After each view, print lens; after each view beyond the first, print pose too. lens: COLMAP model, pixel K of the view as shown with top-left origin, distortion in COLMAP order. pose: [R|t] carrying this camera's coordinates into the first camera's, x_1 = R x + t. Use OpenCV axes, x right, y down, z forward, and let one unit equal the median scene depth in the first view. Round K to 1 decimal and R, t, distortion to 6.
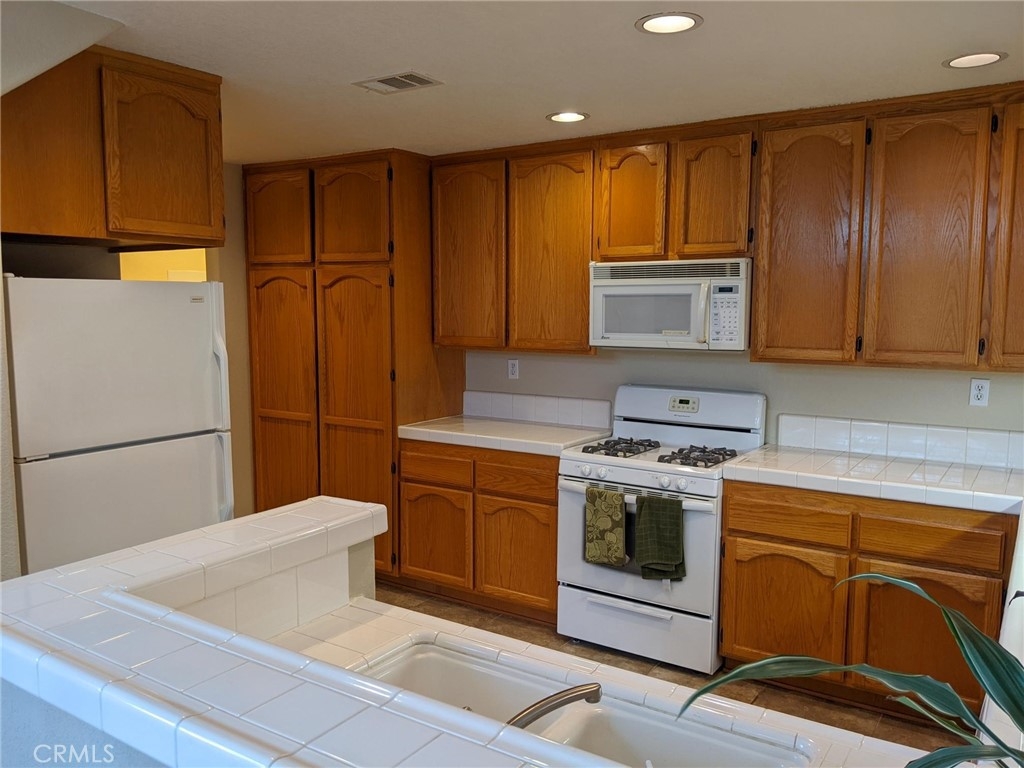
lens RADIAL K [[803.6, 0, 511.1], [0, 803.6, 385.3], [0, 0, 1]] dist [0.067804, -0.150100]
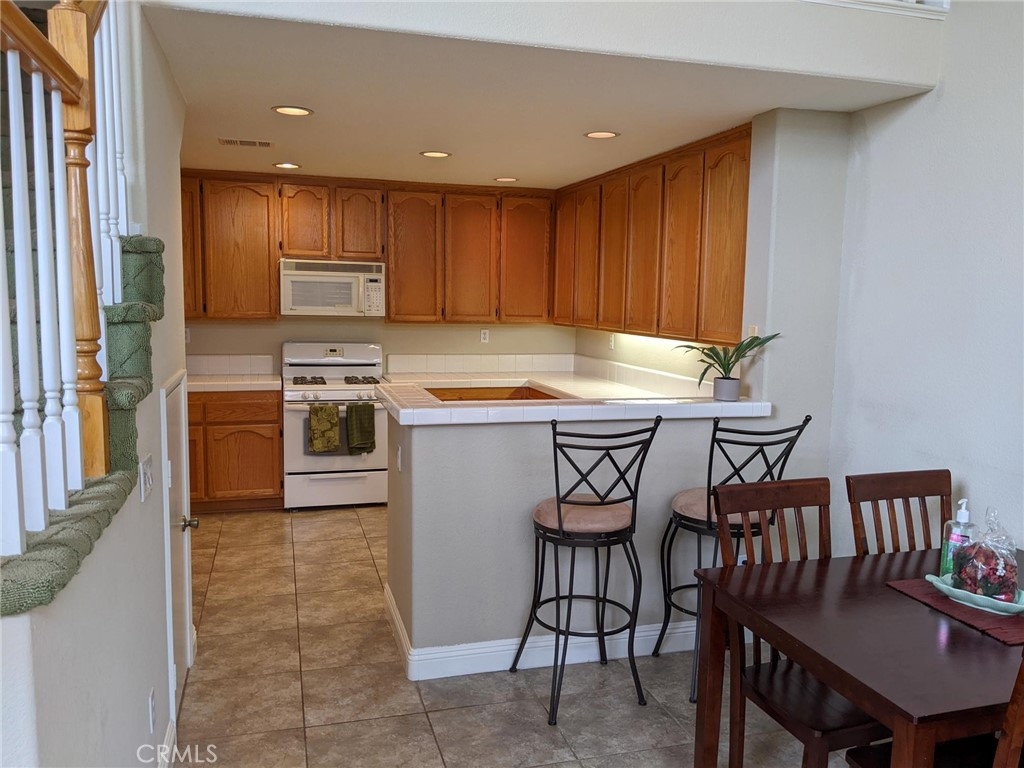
lens RADIAL K [[803.6, 0, 511.1], [0, 803.6, 385.3], [0, 0, 1]] dist [0.067804, -0.150100]
pose [[0.625604, -0.077297, 0.776302, -0.880623], [0.058343, 0.996928, 0.052248, 0.028978], [-0.777956, 0.012605, 0.628192, -0.285317]]
